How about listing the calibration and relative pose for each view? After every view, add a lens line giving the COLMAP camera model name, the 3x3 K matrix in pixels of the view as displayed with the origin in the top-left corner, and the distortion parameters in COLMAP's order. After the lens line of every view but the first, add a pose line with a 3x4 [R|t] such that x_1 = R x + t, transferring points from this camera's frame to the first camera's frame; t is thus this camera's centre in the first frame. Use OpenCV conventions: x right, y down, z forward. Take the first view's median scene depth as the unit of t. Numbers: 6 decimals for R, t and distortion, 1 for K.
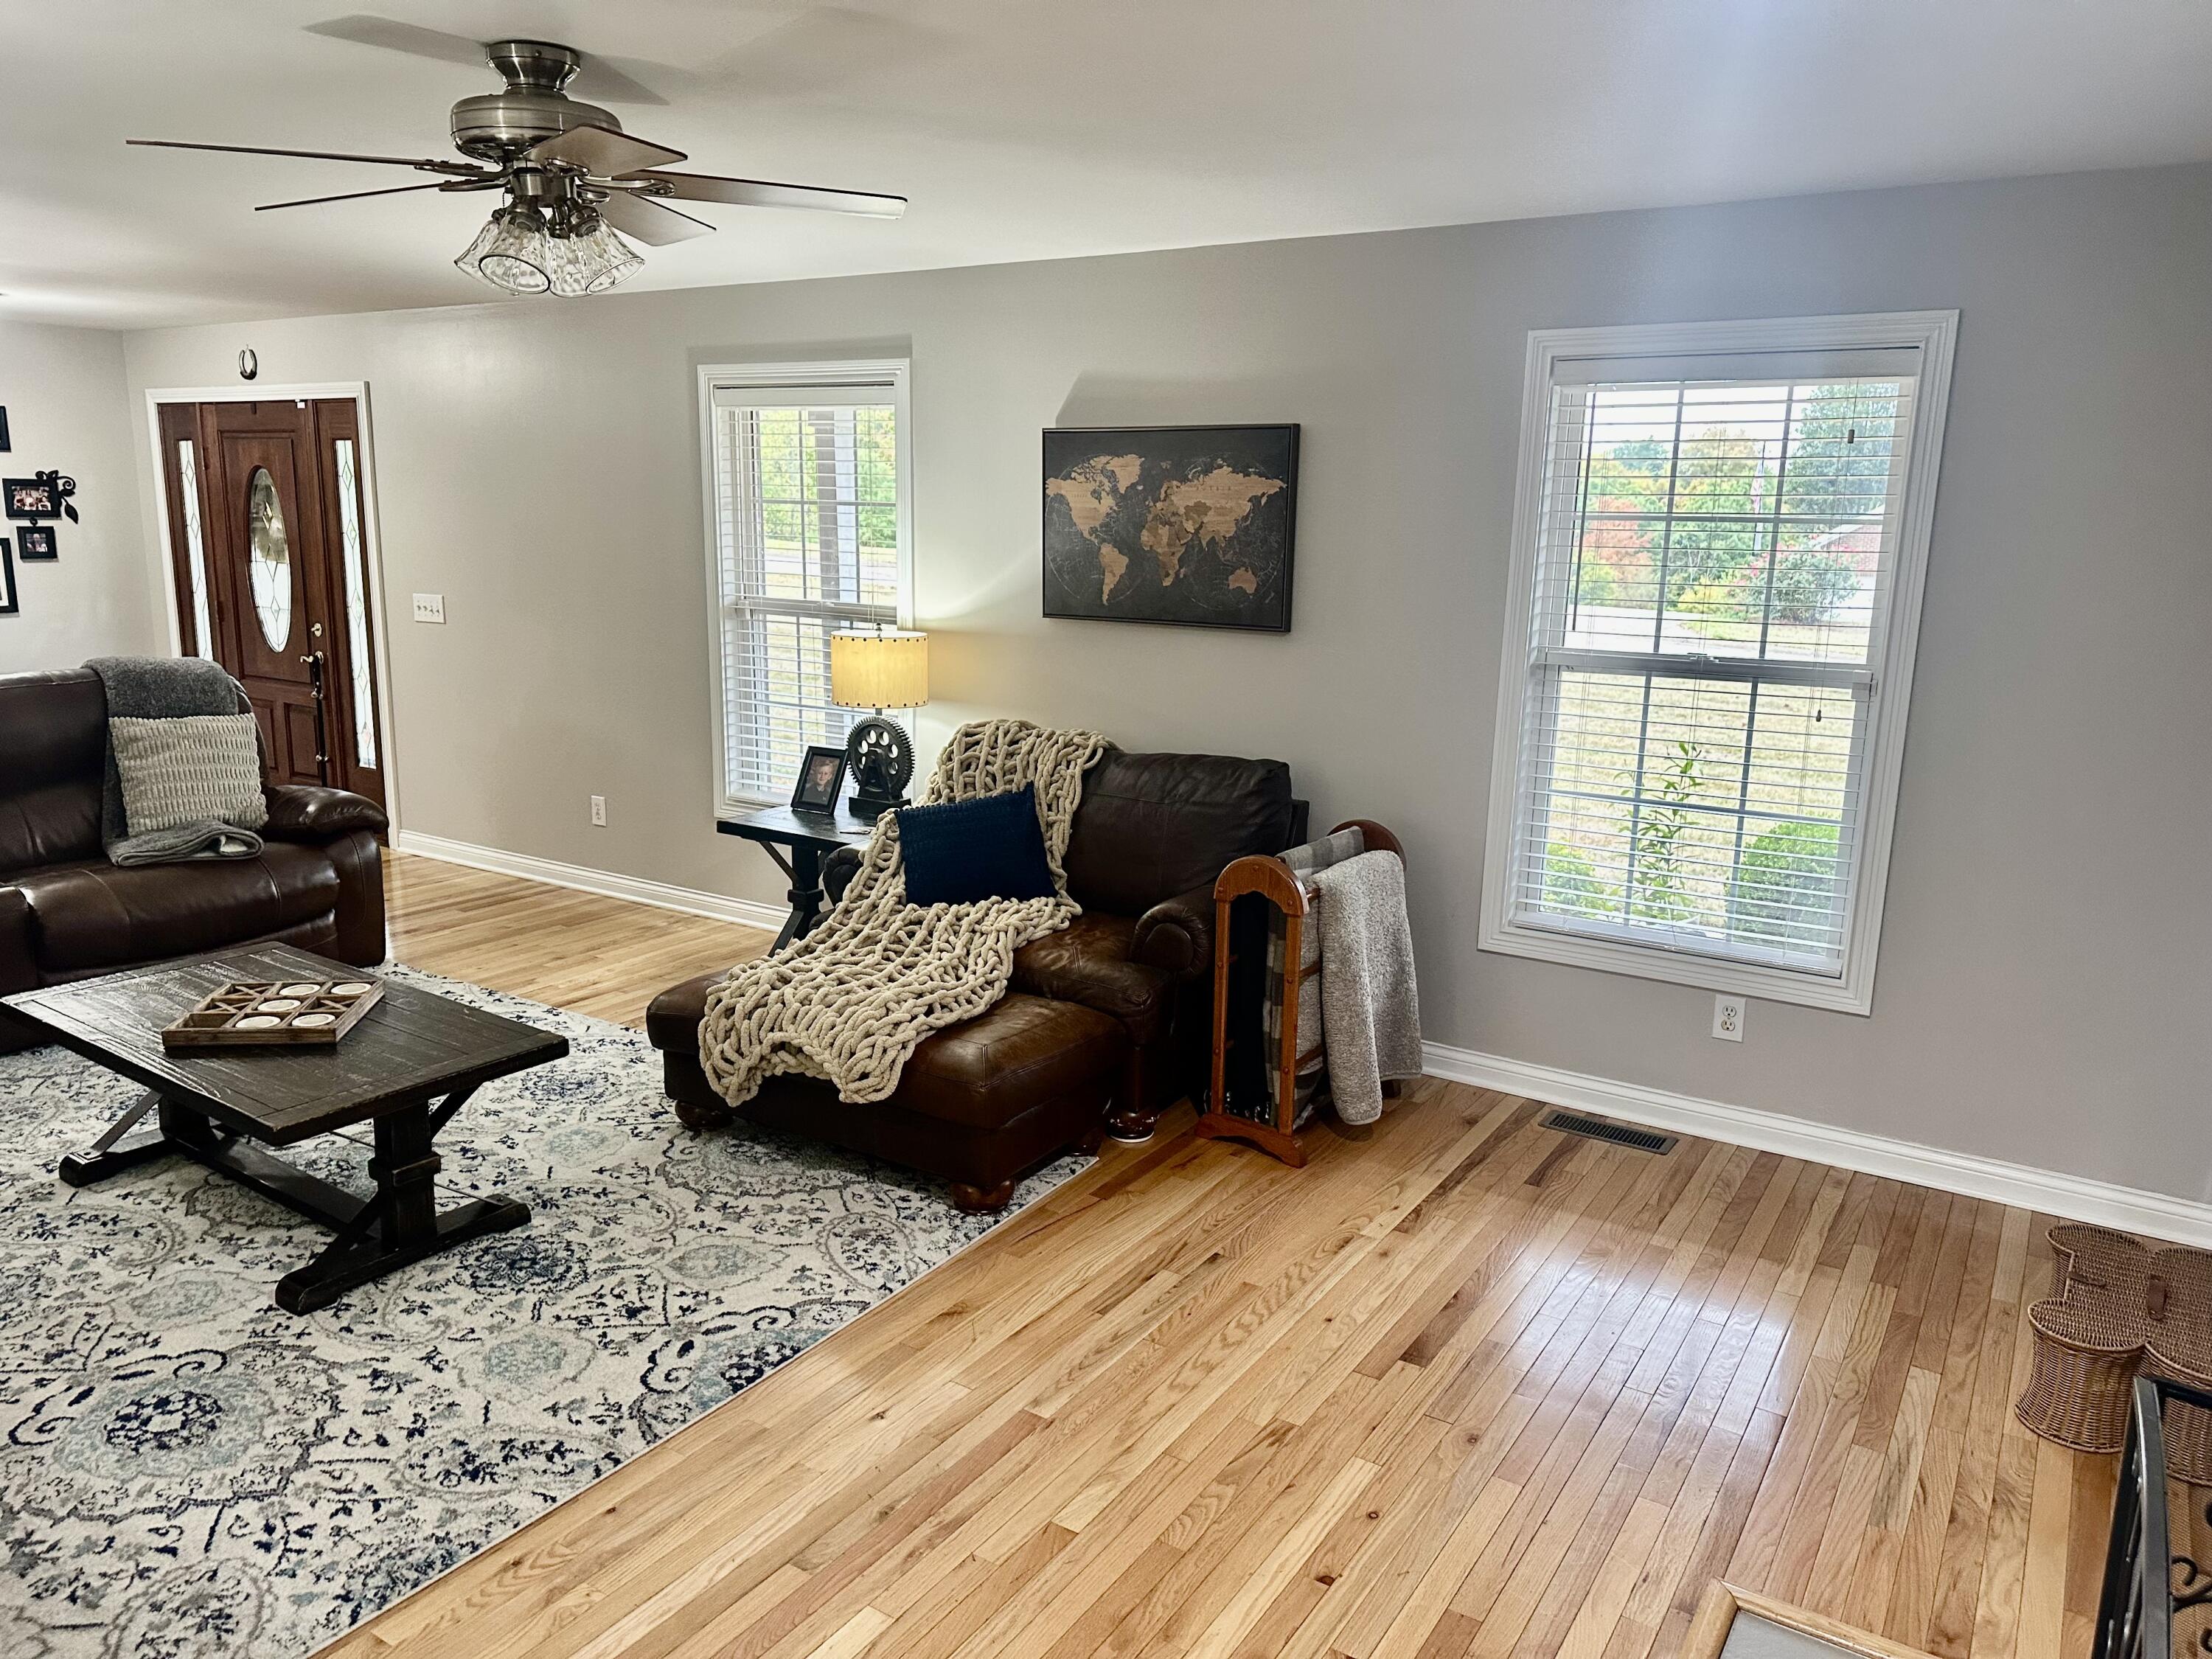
lens RADIAL K [[1529.6, 0, 1103.1], [0, 1529.6, 816.9], [0, 0, 1]] dist [0.009350, -0.003090]
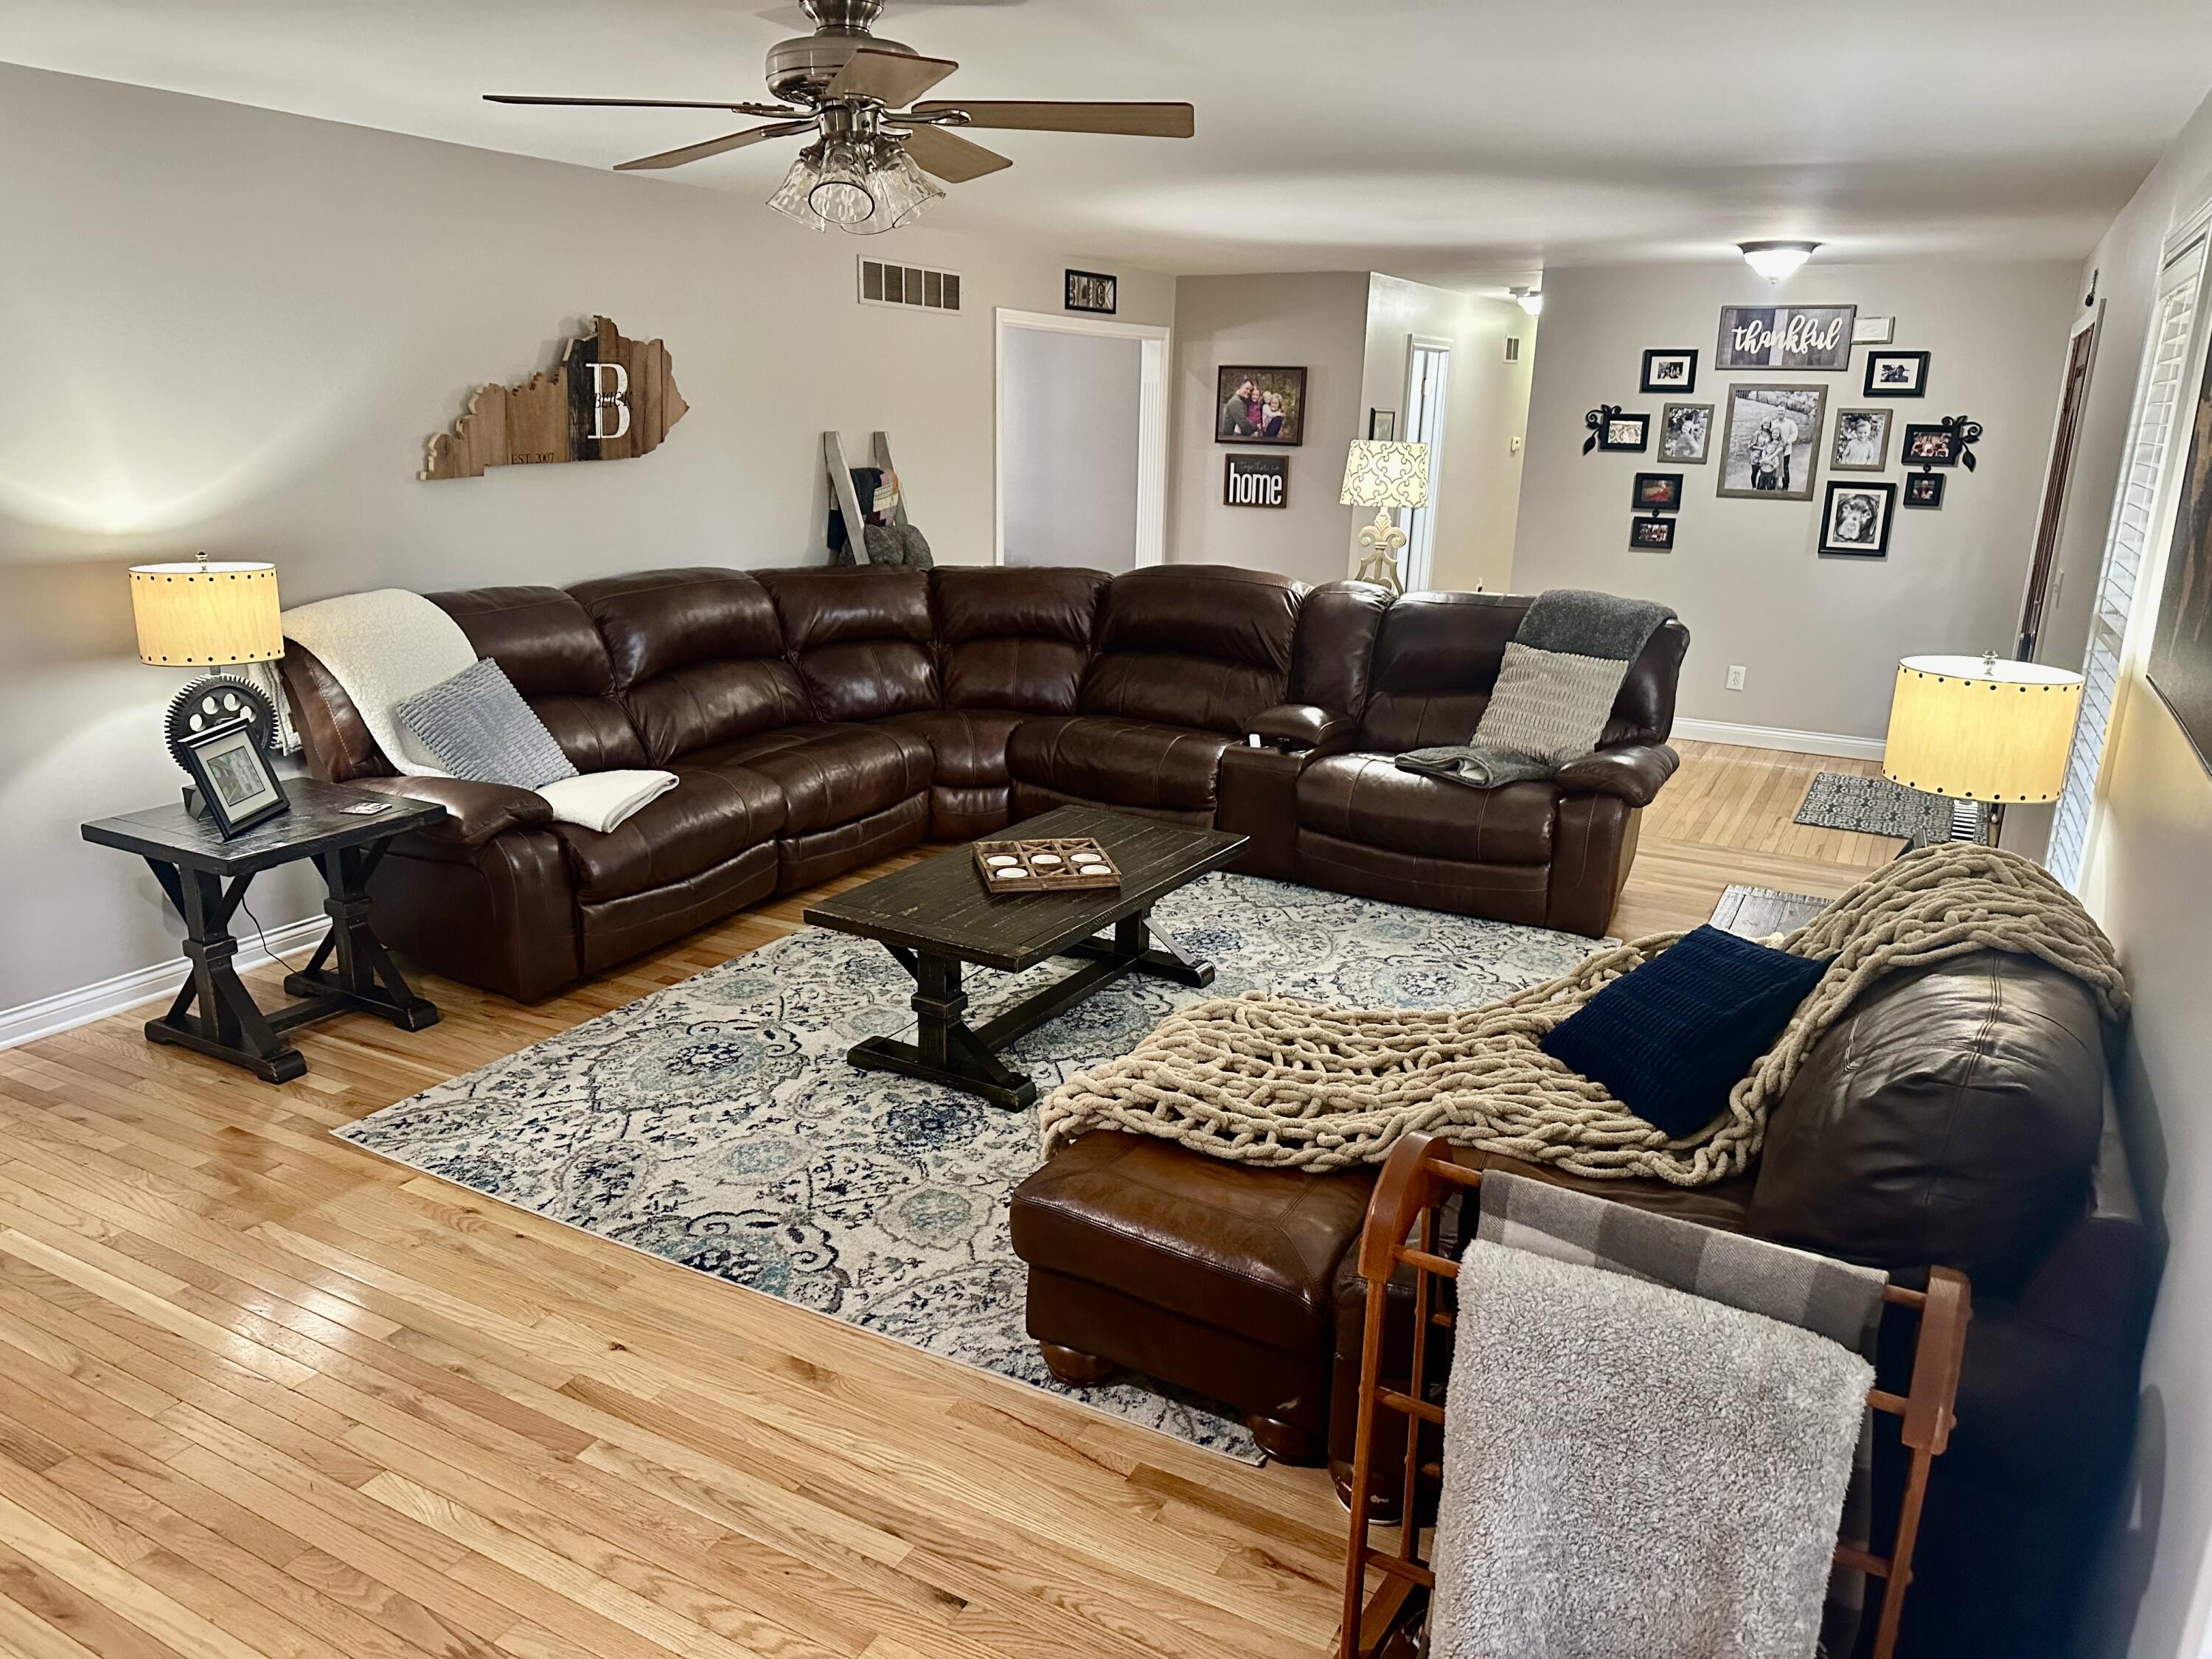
lens RADIAL K [[1496.6, 0, 1106.0], [0, 1496.6, 829.5], [0, 0, 1]] dist [0.031786, -0.002722]
pose [[0.110018, 0.258325, -0.959773, 0.617527], [-0.222822, 0.947467, 0.229470, -0.187288], [0.968631, 0.188612, 0.161799, 0.901114]]
